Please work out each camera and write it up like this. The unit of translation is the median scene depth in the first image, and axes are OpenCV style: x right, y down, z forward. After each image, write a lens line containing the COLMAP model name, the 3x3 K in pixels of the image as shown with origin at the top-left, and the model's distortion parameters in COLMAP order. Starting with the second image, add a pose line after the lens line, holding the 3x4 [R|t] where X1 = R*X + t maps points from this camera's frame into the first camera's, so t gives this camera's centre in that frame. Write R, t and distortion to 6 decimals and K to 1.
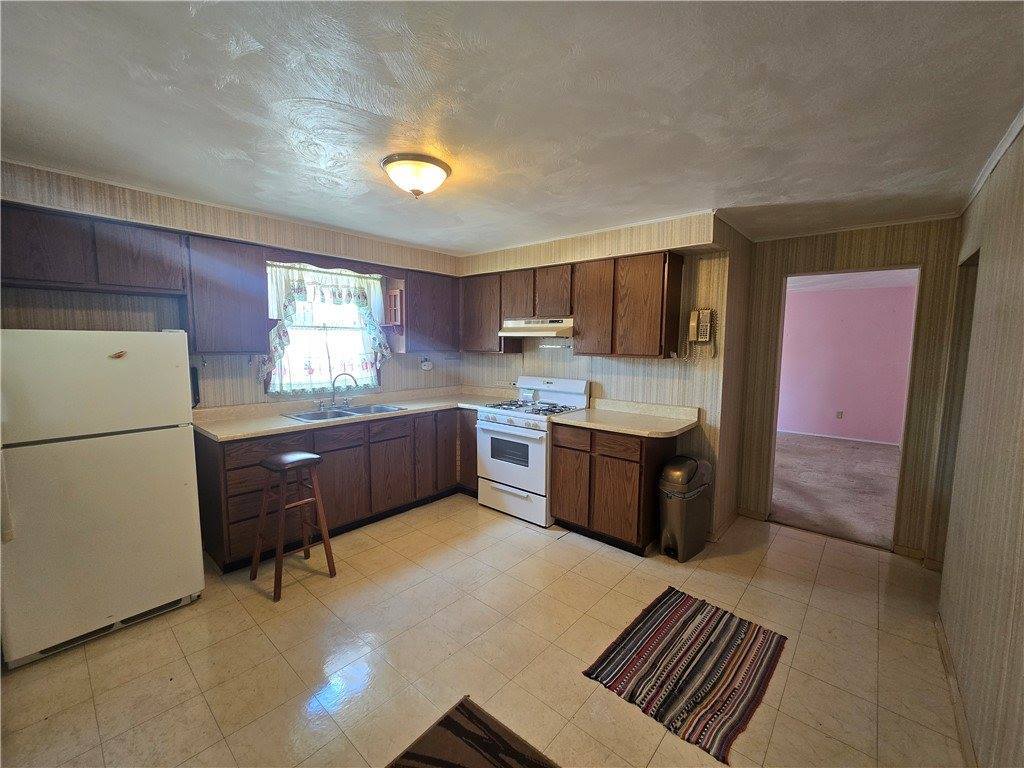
lens RADIAL K [[420.3, 0, 515.2], [0, 420.3, 386.6], [0, 0, 1]] dist [0.000684, 0.000003]
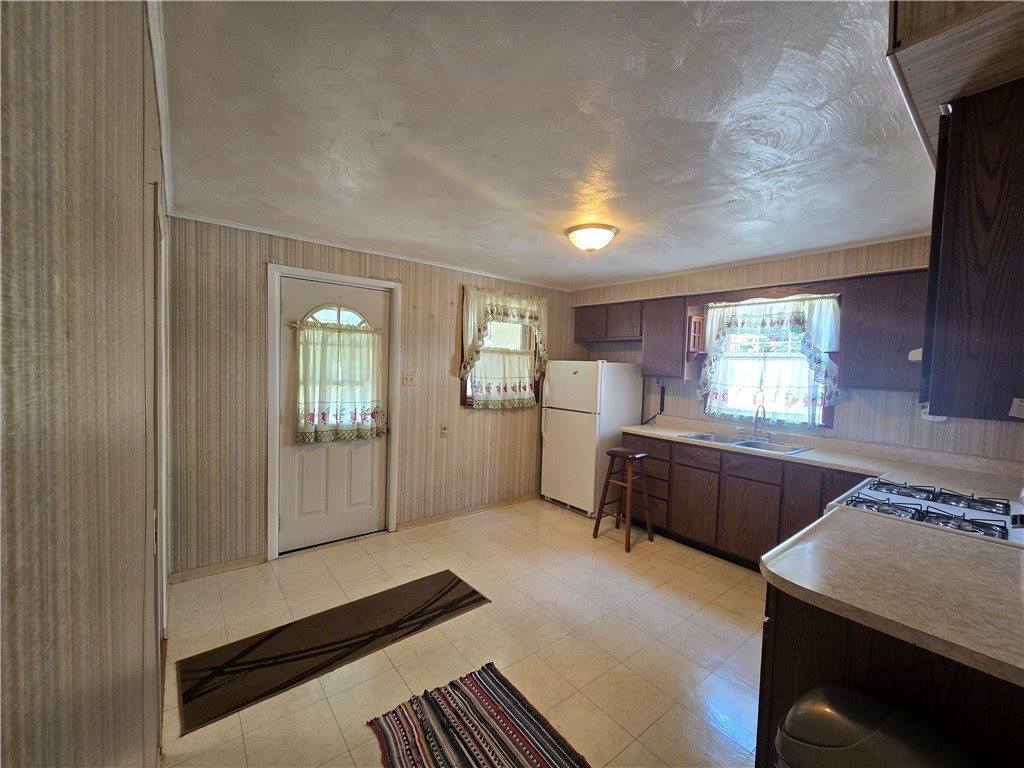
lens RADIAL K [[420.3, 0, 512.9], [0, 420.3, 385.1], [0, 0, 1]] dist [0.000684, 0.000003]
pose [[-0.187716, 0.032734, -0.981678, 1.076004], [-0.139013, 0.988499, 0.059544, -0.089243], [0.972336, 0.147644, -0.181007, 1.032031]]
